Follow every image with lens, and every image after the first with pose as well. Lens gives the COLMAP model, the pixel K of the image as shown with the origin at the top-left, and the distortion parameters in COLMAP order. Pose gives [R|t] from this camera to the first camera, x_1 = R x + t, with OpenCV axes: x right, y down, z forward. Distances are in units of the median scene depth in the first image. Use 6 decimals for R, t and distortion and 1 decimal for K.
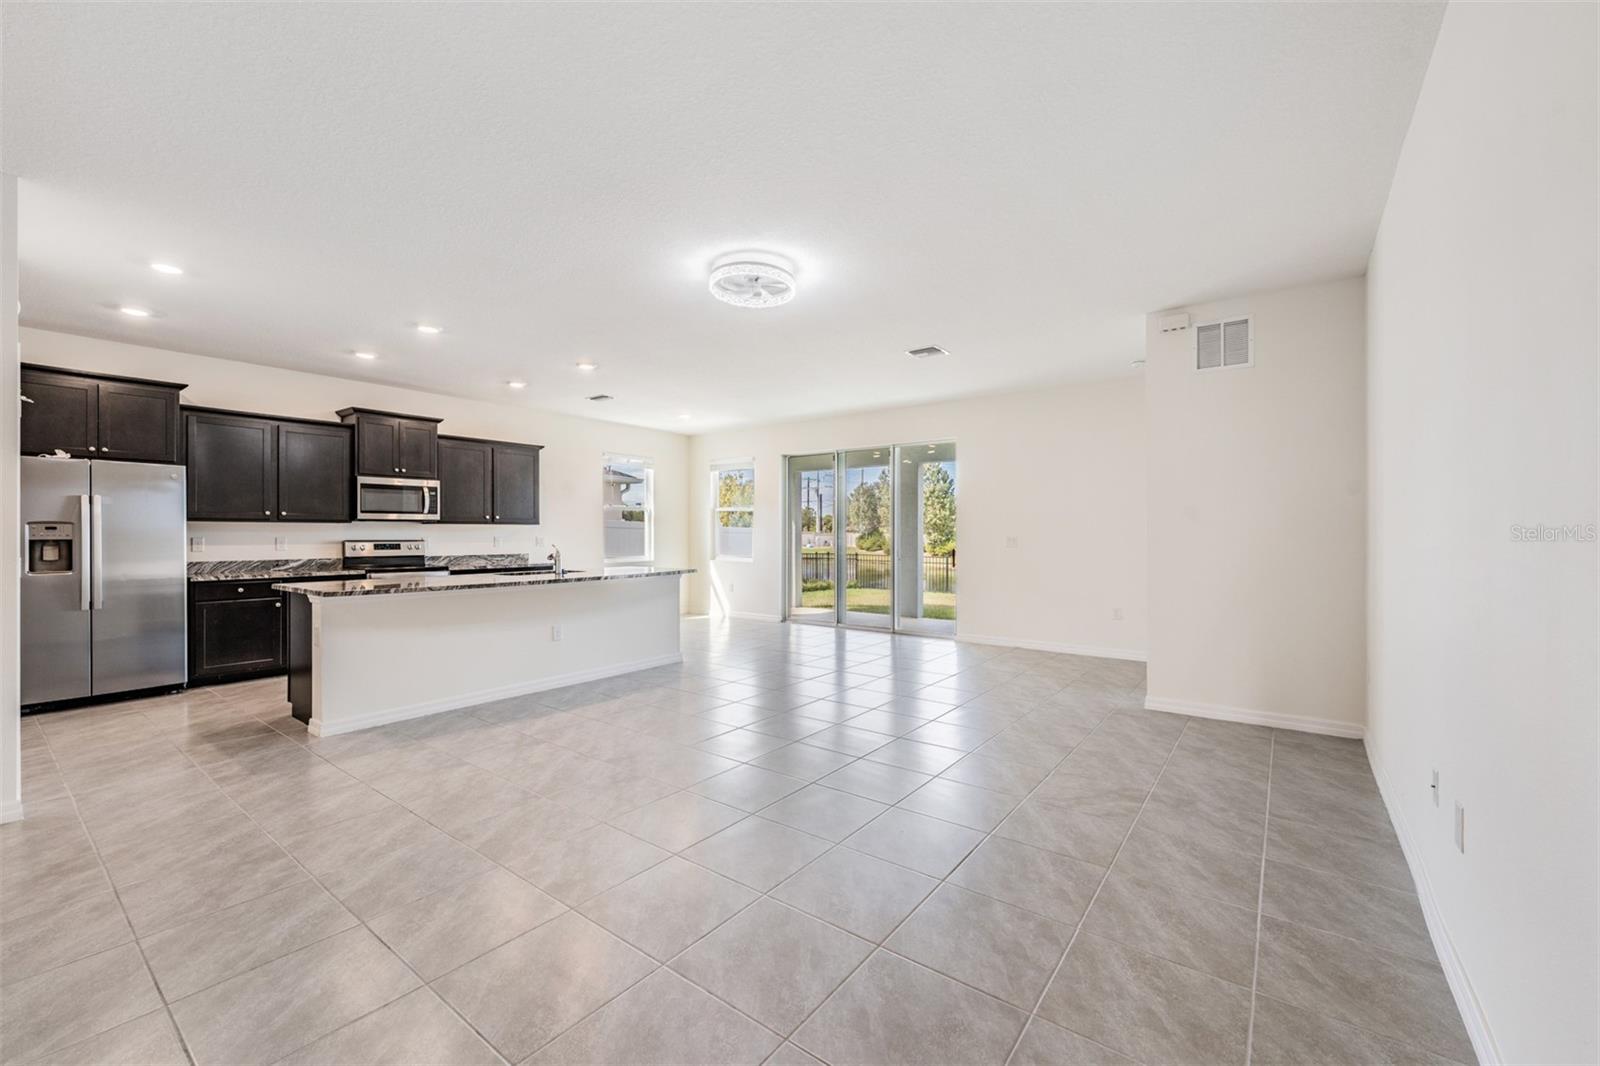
lens RADIAL K [[644.7, 0, 801.9], [0, 644.7, 532.4], [0, 0, 1]] dist [-0.002468, -0.000273]
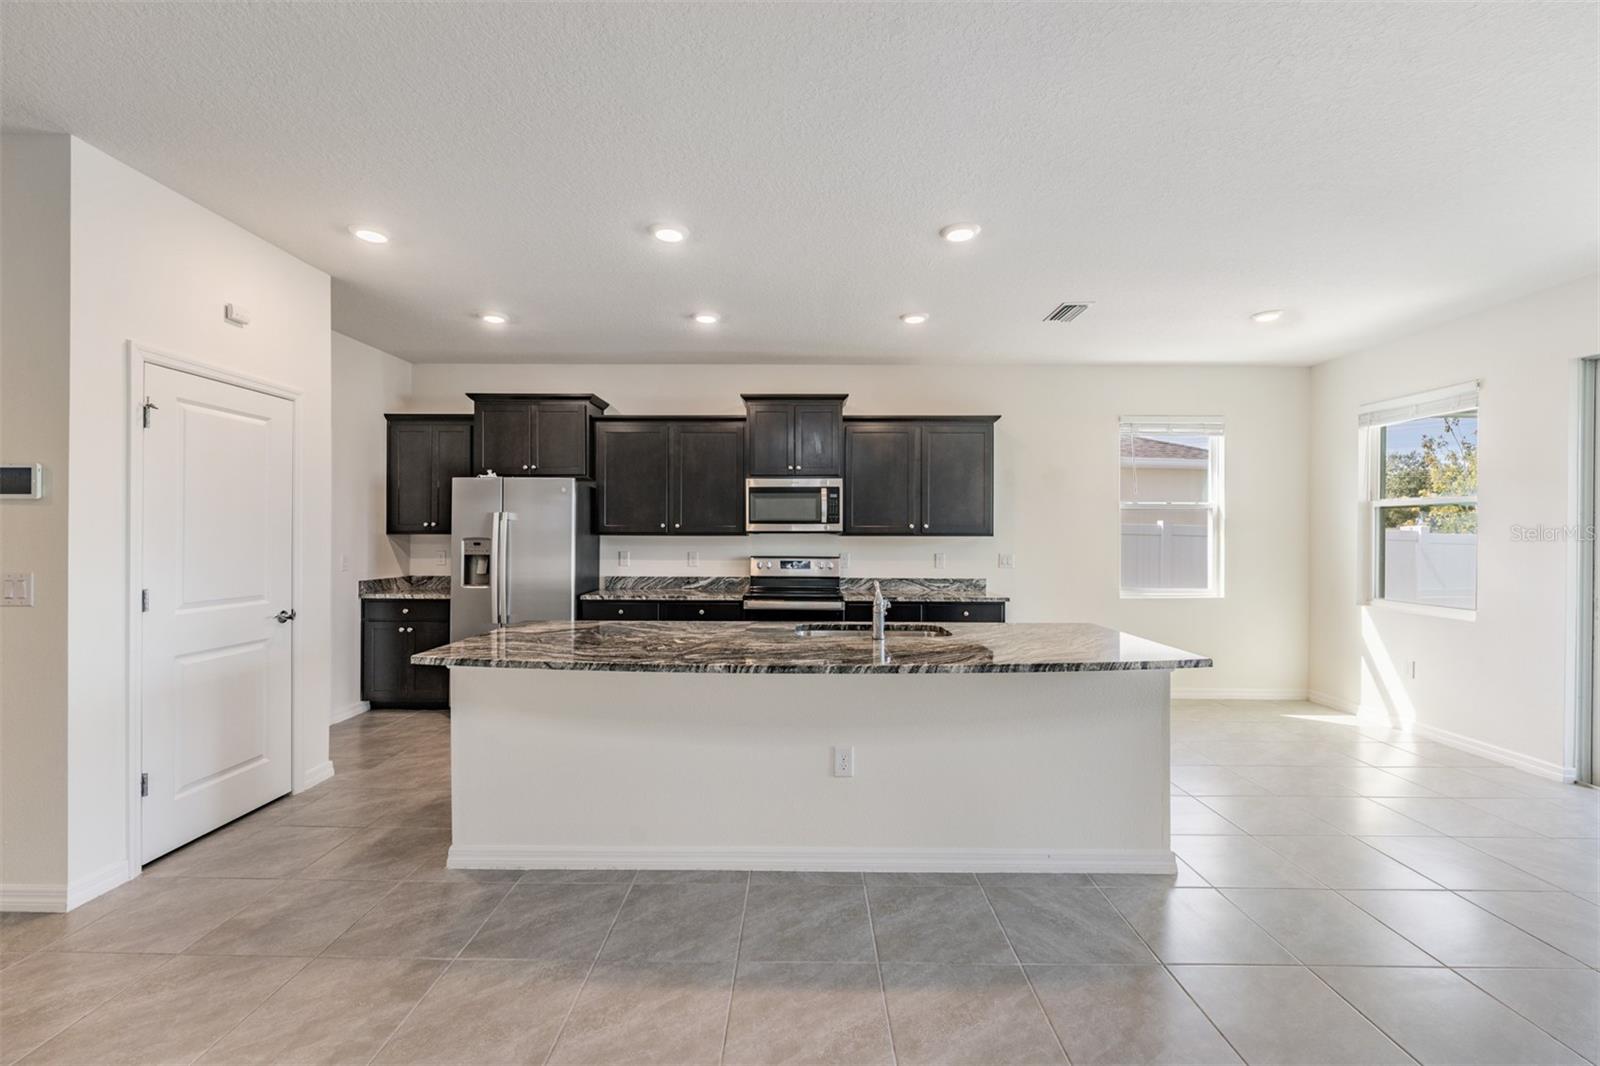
lens RADIAL K [[644.7, 0, 796.4], [0, 644.7, 531.2], [0, 0, 1]] dist [-0.002468, -0.000273]
pose [[0.593792, -0.001332, -0.804618, 0.001803], [-0.003027, 0.999988, -0.003890, -0.017890], [0.804613, 0.004745, 0.593781, 0.567144]]
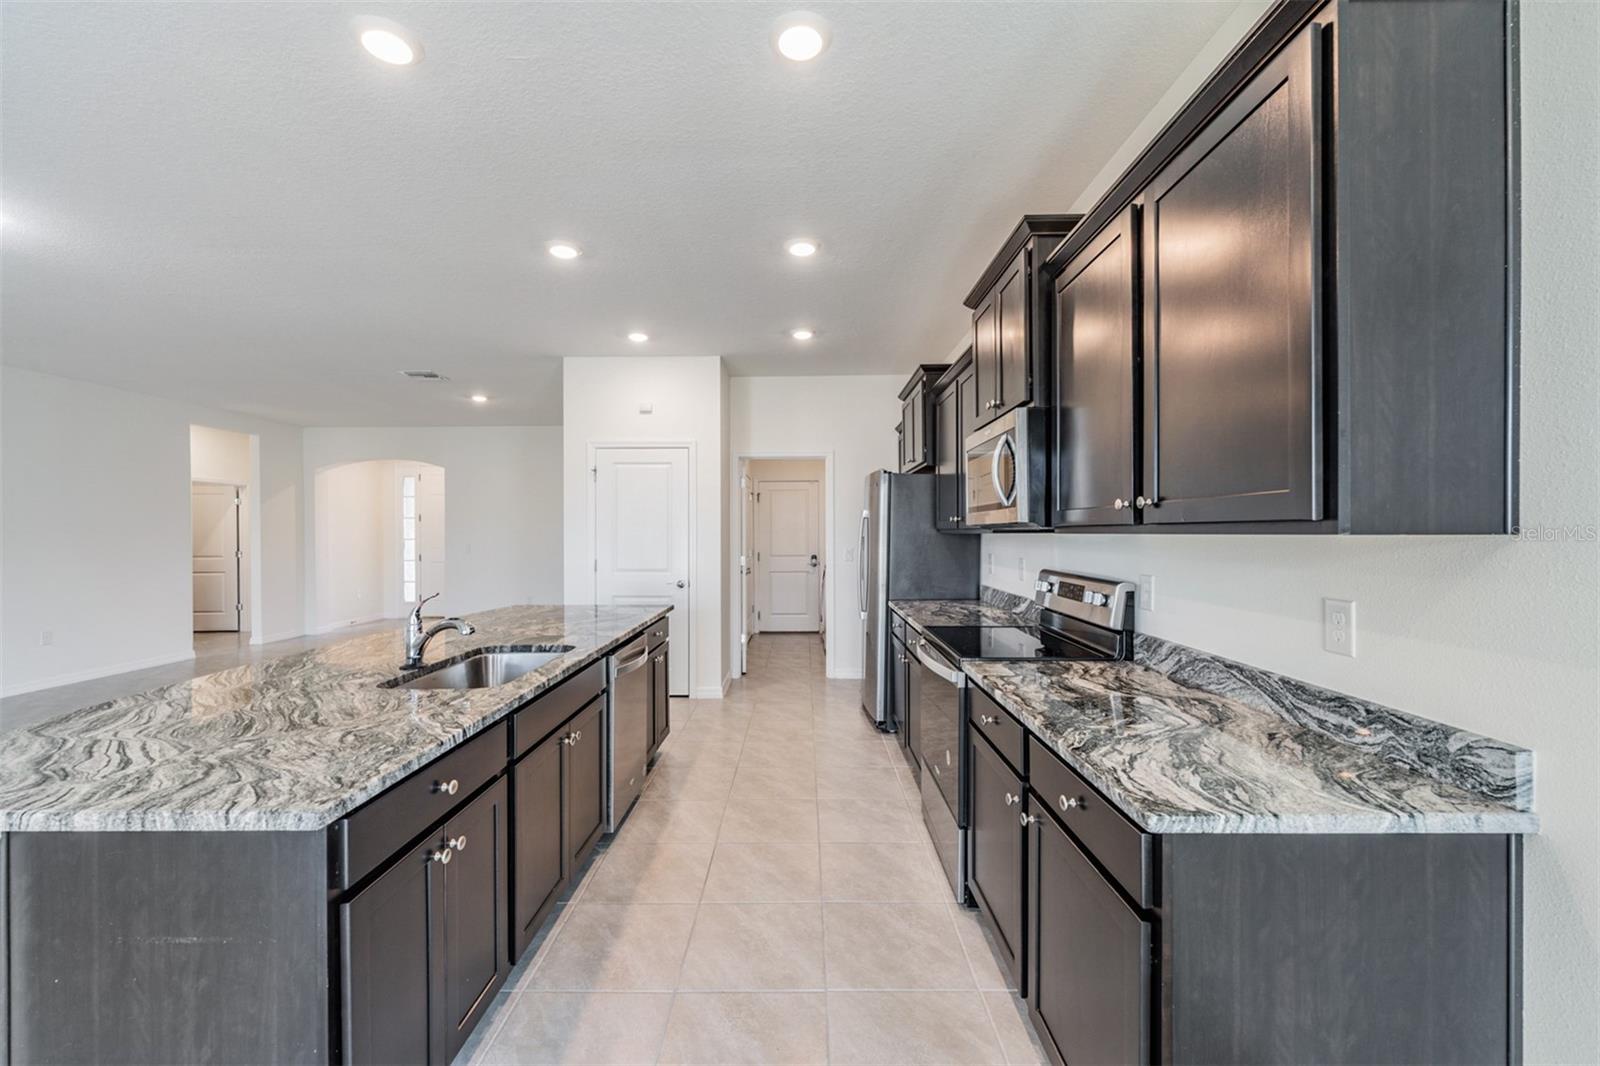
lens RADIAL K [[644.7, 0, 801.5], [0, 644.7, 530.9], [0, 0, 1]] dist [-0.002468, -0.000273]
pose [[-0.803369, 0.001521, -0.595480, -0.293859], [0.003623, 0.999991, -0.002334, -0.016128], [0.595471, -0.004033, -0.803367, 1.318035]]
